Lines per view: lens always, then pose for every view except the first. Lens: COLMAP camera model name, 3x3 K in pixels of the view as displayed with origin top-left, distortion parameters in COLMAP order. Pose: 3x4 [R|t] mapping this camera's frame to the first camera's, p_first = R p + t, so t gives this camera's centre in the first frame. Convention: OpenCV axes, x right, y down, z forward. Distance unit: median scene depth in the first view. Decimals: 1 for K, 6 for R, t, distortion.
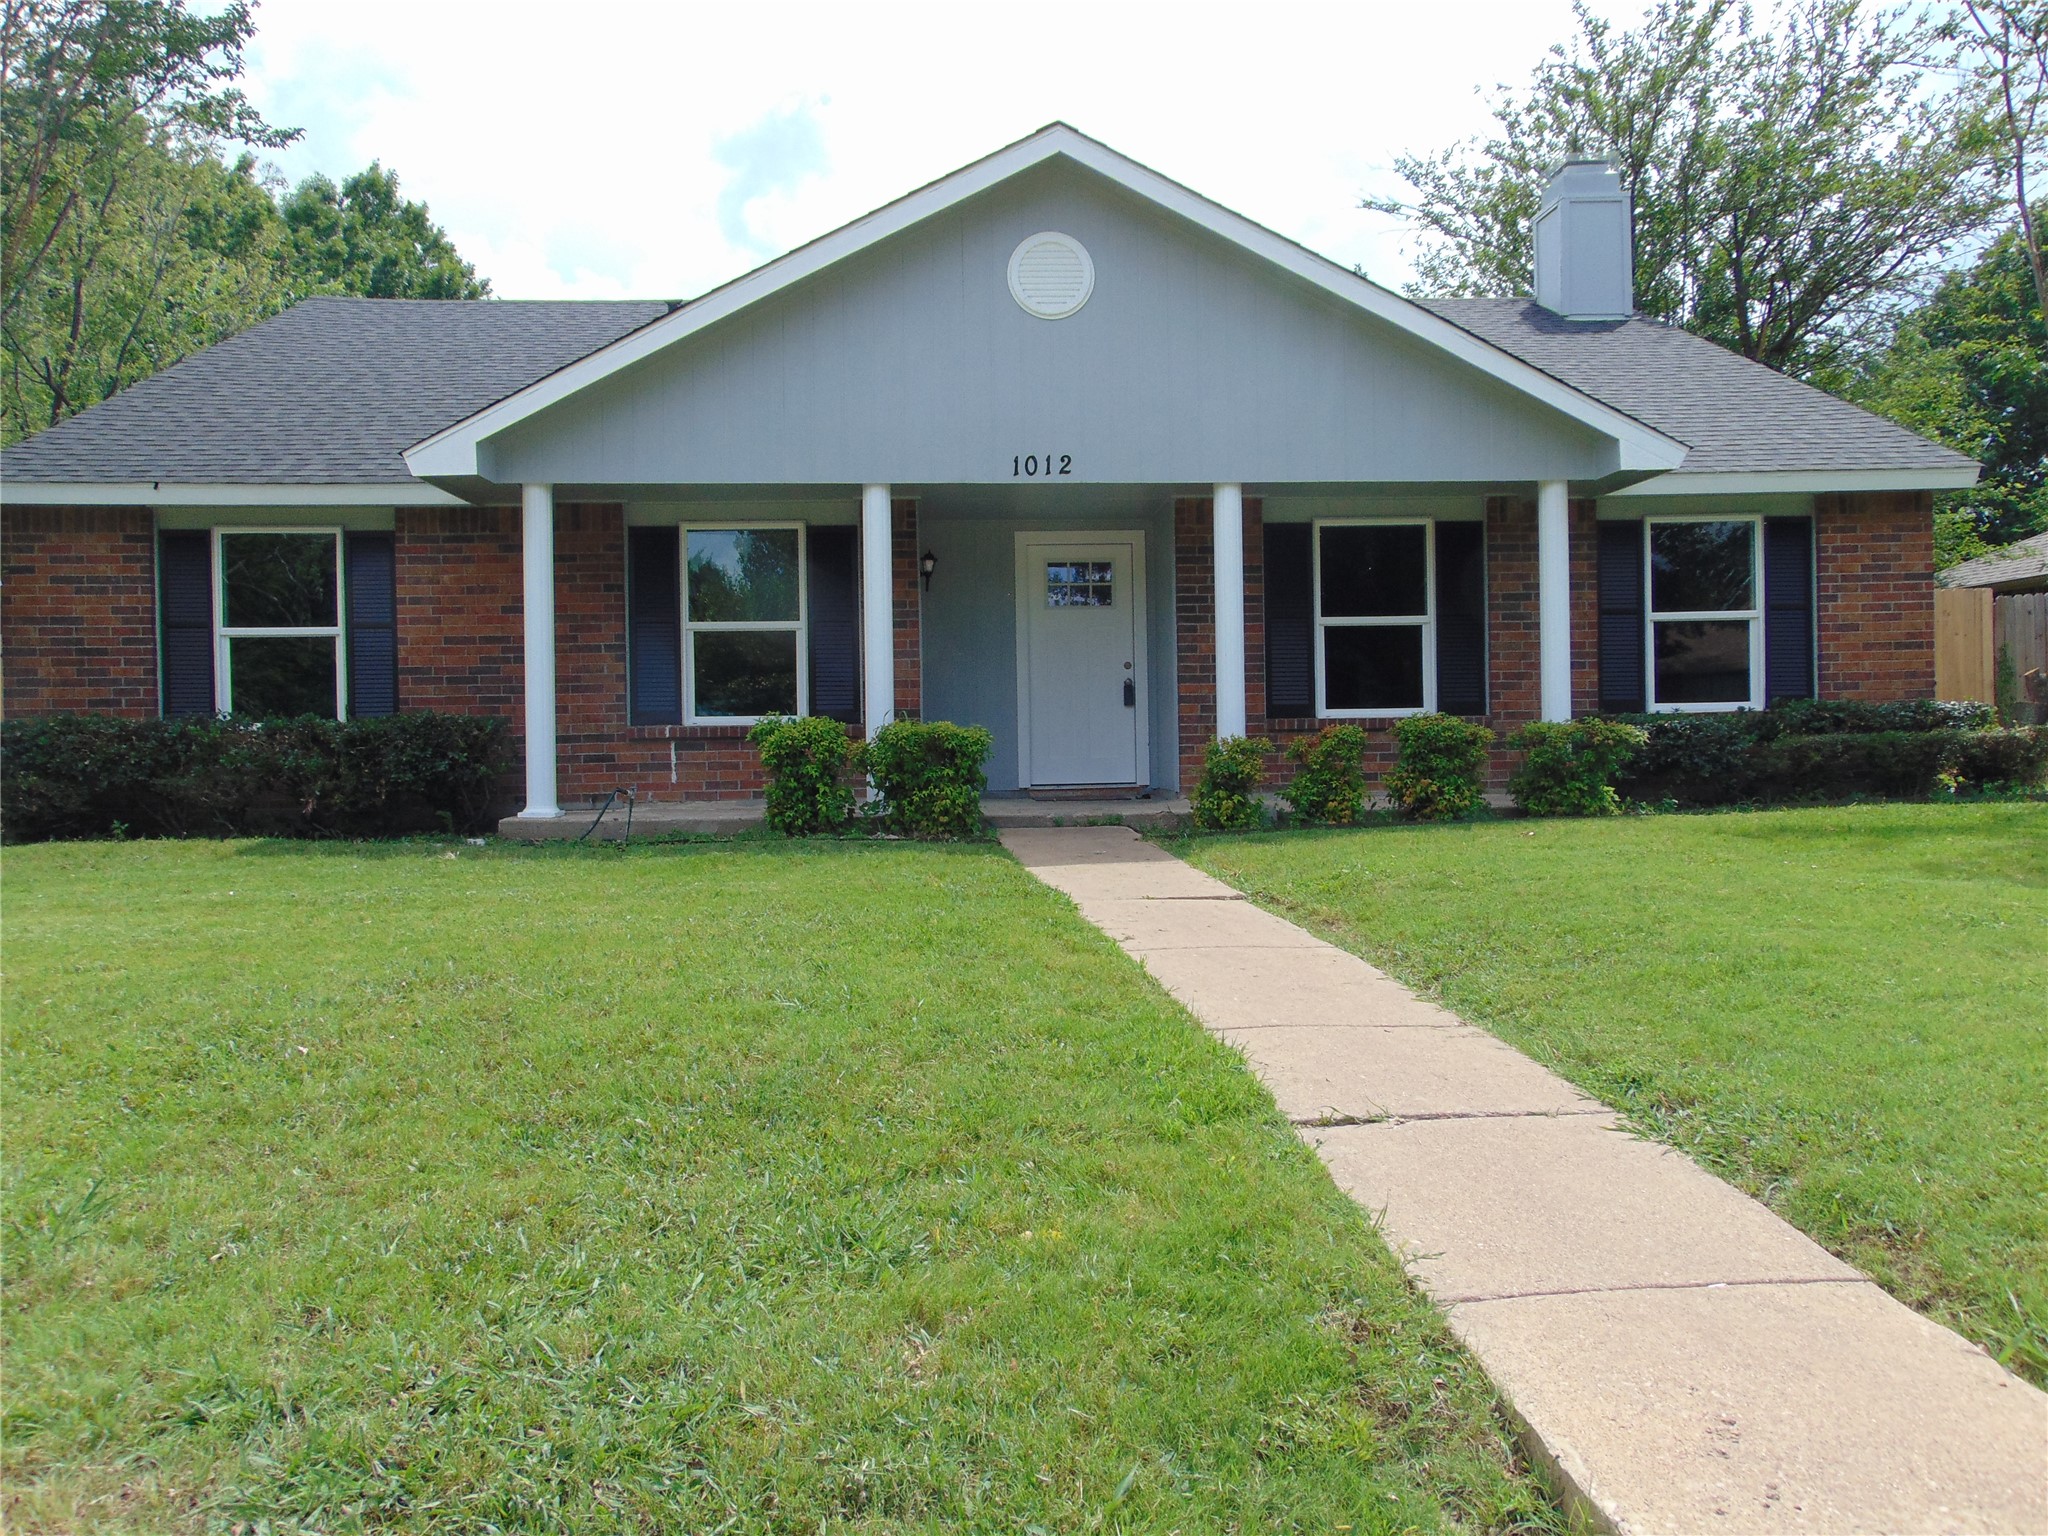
lens RADIAL K [[1543.1, 0, 1024.8], [0, 1543.1, 771.7], [0, 0, 1]] dist [-0.025692, 0.069614]
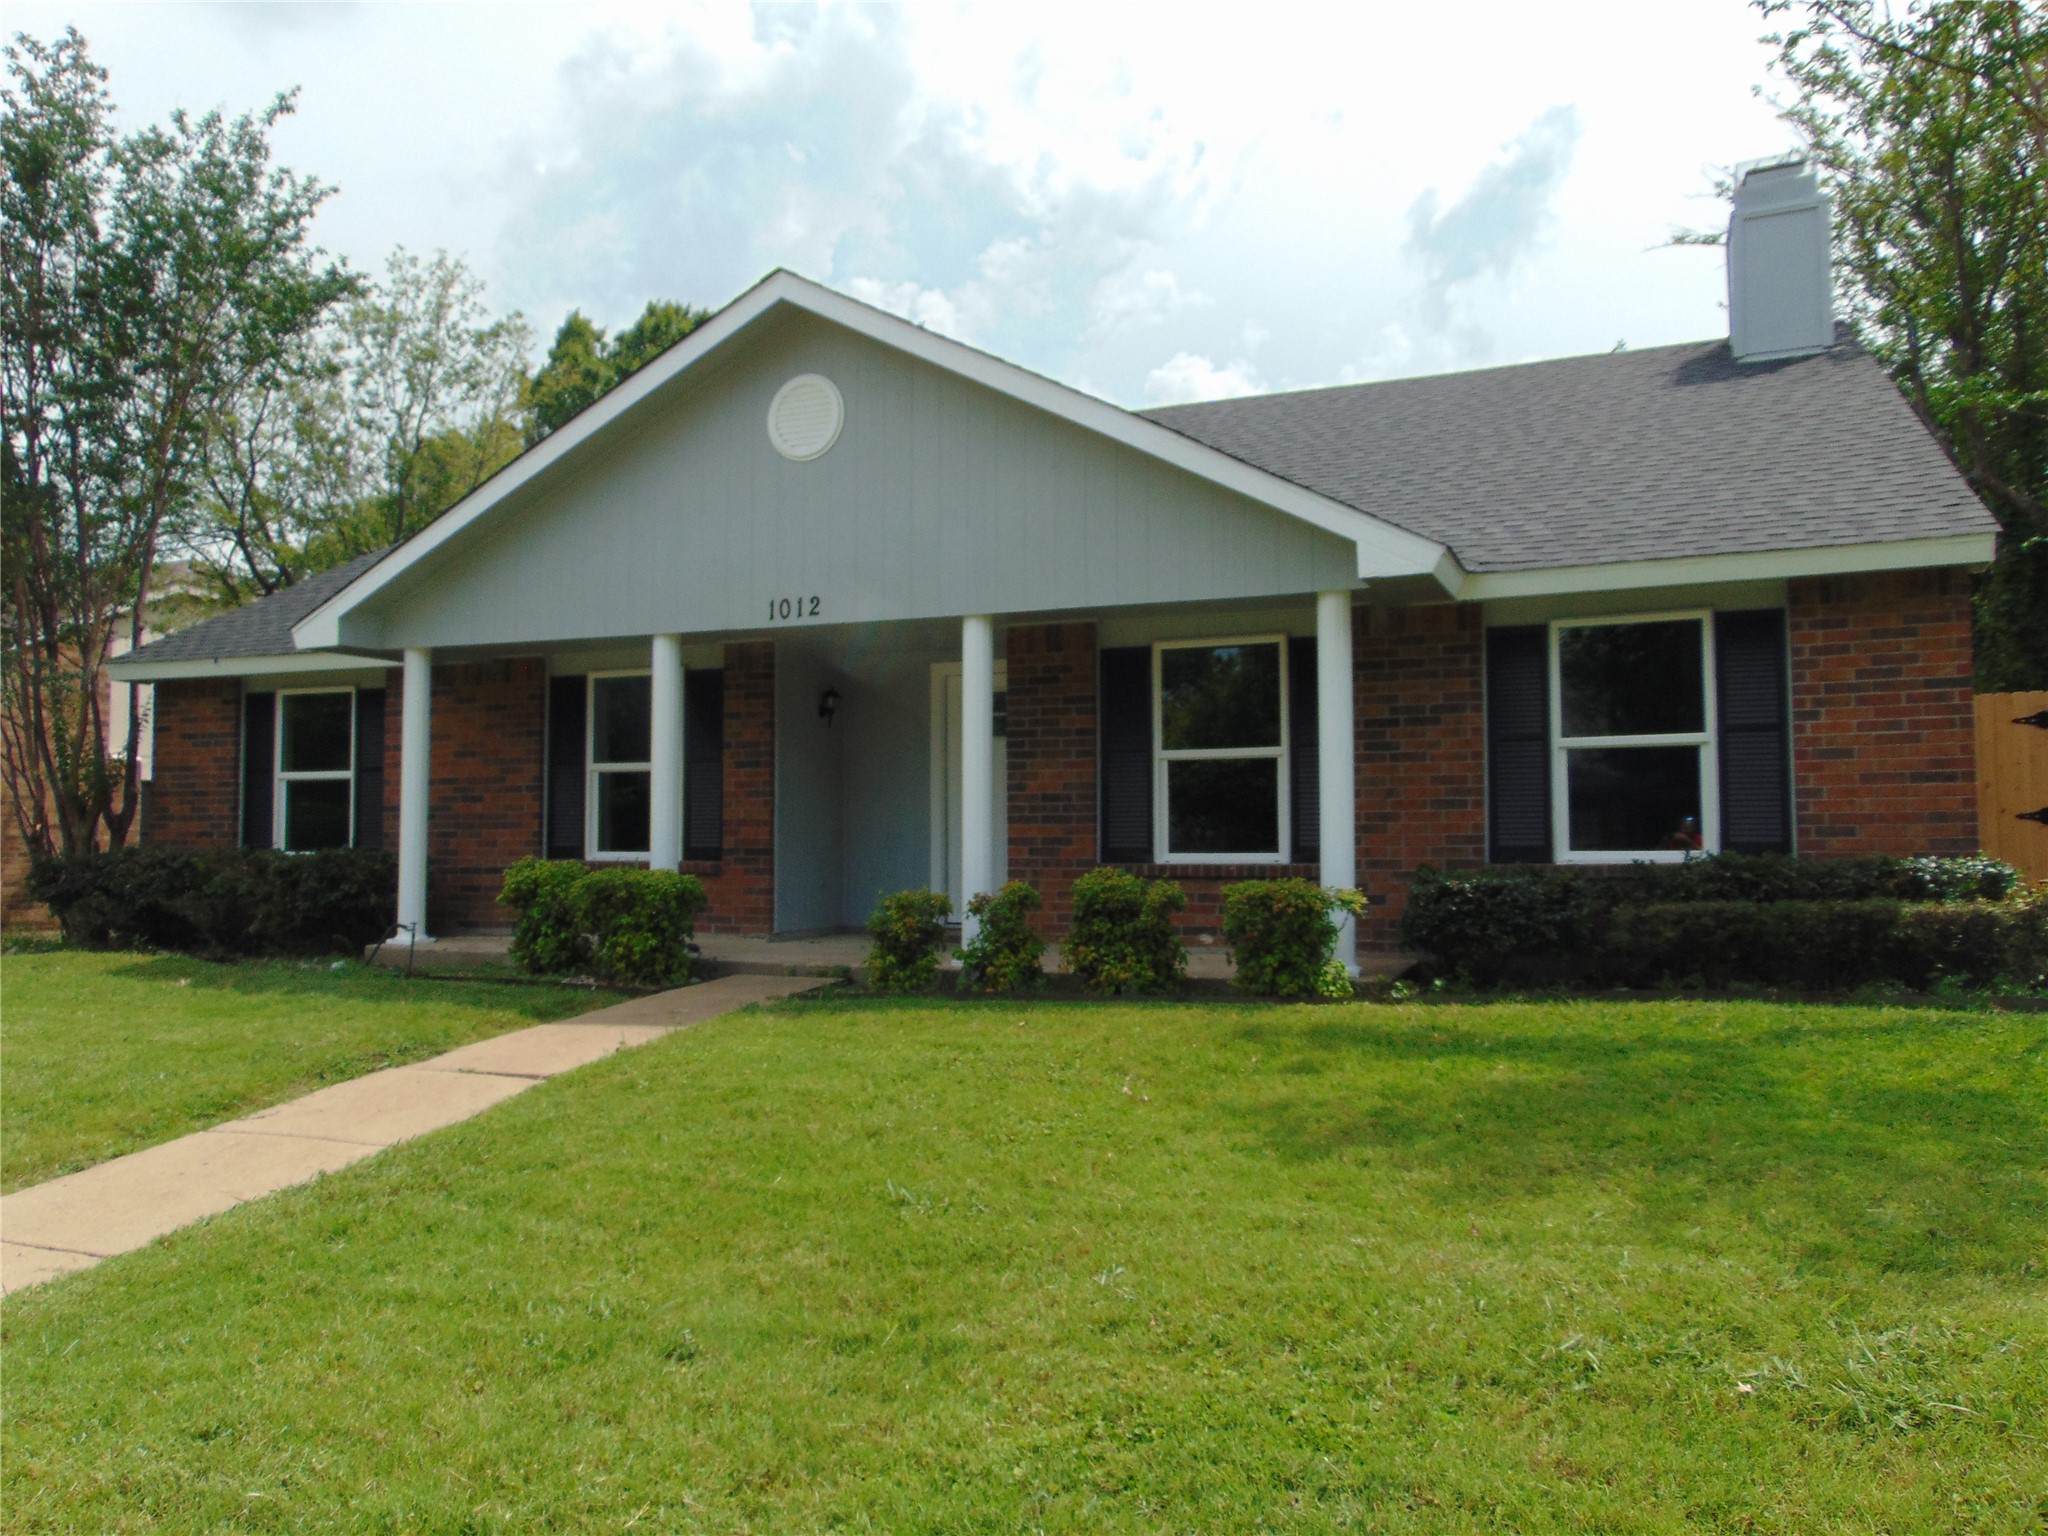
lens RADIAL K [[1543.1, 0, 1021.2], [0, 1543.1, 769.2], [0, 0, 1]] dist [-0.025692, 0.069614]
pose [[0.901091, -0.008280, -0.433551, 0.531724], [-0.016901, 0.998387, -0.054194, -0.041229], [0.433300, 0.056161, 0.899498, 0.166164]]
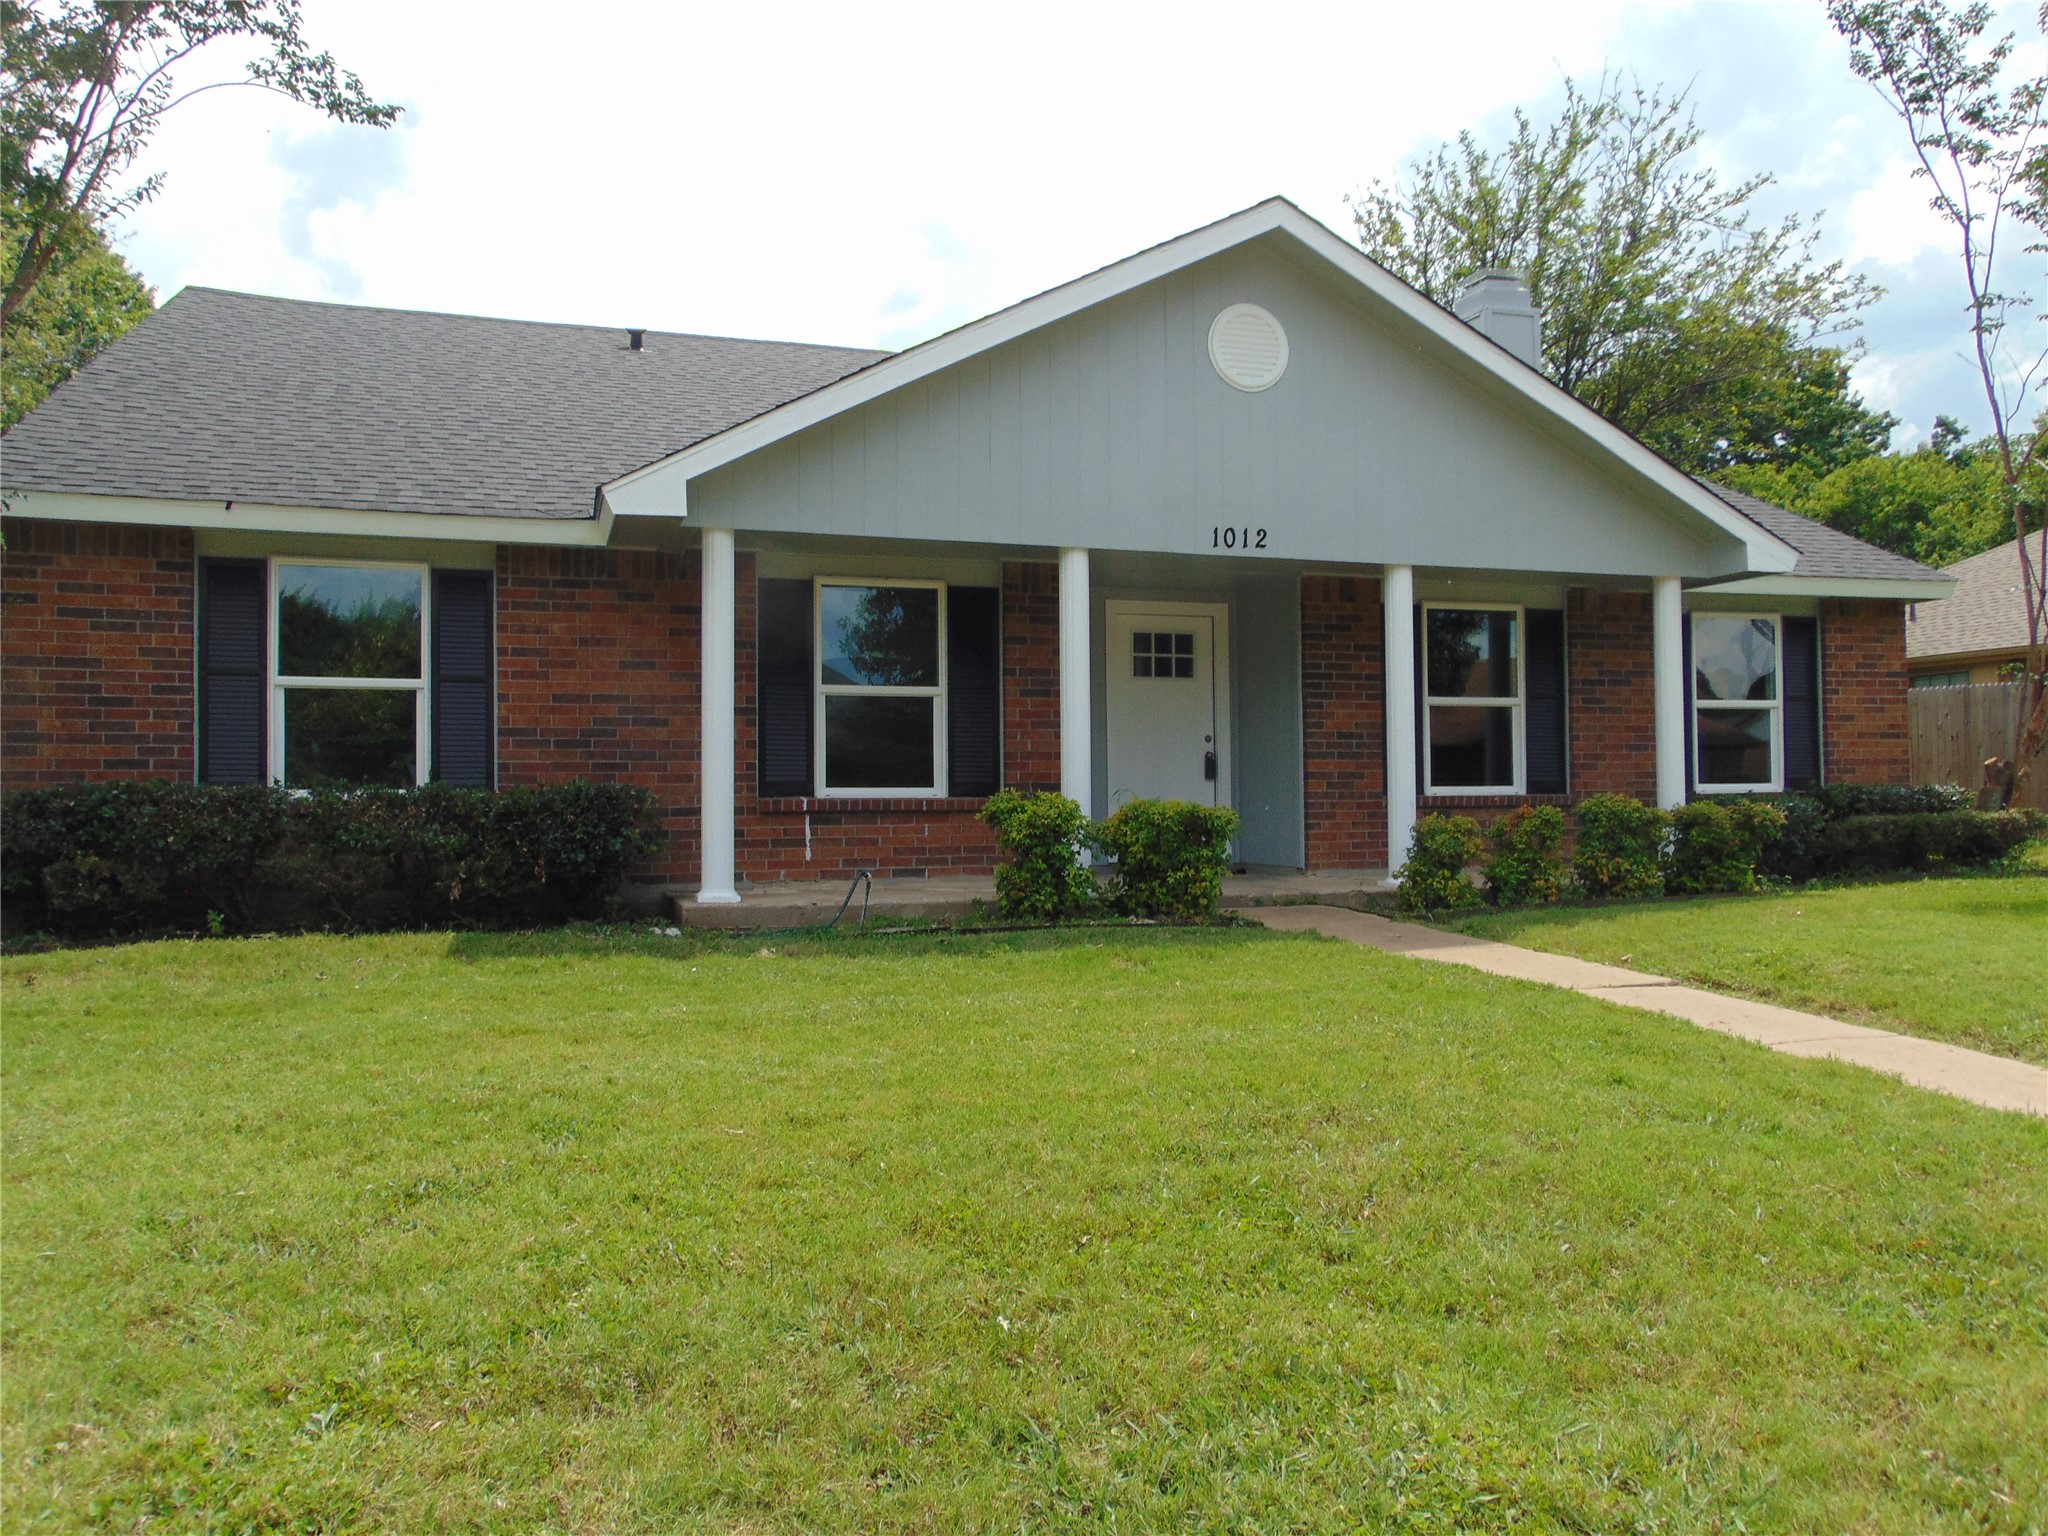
lens RADIAL K [[1543.1, 0, 1029.6], [0, 1543.1, 766.9], [0, 0, 1]] dist [-0.025692, 0.069614]
pose [[0.964887, 0.014110, 0.262287, -0.348204], [-0.003794, 0.999201, -0.039794, -0.012326], [-0.262639, 0.037402, 0.964169, 0.086096]]
